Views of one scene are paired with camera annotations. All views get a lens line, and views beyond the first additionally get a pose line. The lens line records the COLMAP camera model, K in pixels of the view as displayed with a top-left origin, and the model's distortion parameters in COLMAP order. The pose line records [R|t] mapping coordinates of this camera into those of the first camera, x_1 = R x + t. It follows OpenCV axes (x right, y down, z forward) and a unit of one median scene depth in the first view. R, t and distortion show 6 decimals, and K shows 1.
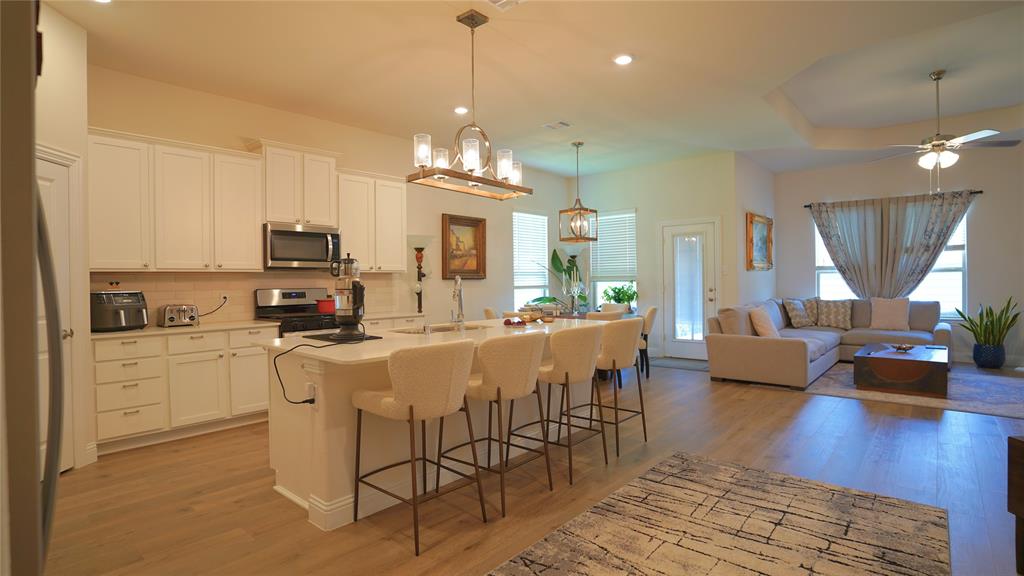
lens RADIAL K [[504.4, 0, 499.3], [0, 504.4, 285.6], [0, 0, 1]] dist [-0.001416, 0.000580]
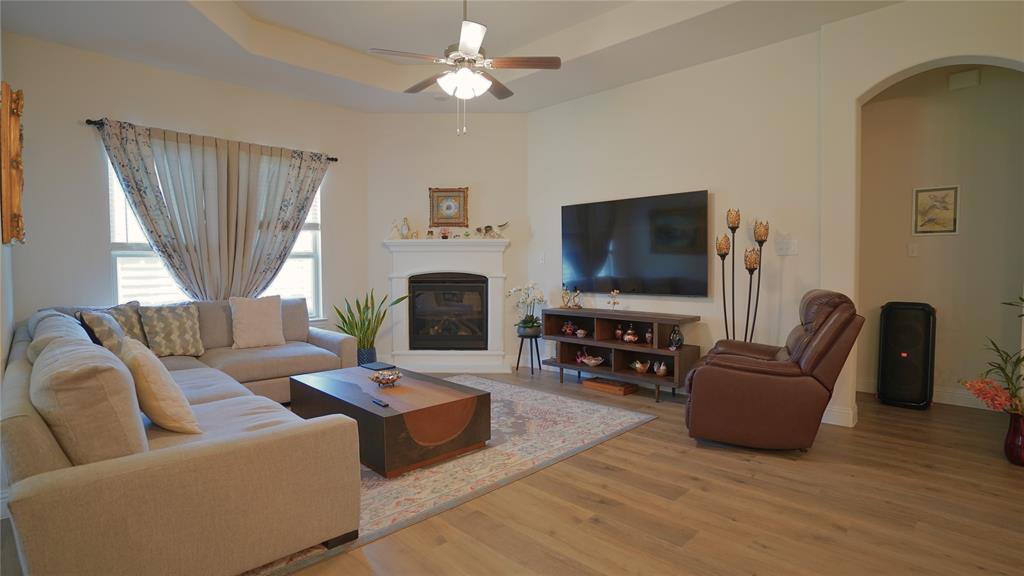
lens RADIAL K [[504.4, 0, 499.3], [0, 504.4, 285.6], [0, 0, 1]] dist [-0.001416, 0.000580]
pose [[0.099640, -0.031582, 0.994522, 0.161981], [0.010900, 0.999471, 0.030647, -0.006172], [-0.994964, 0.007787, 0.099931, 0.614006]]
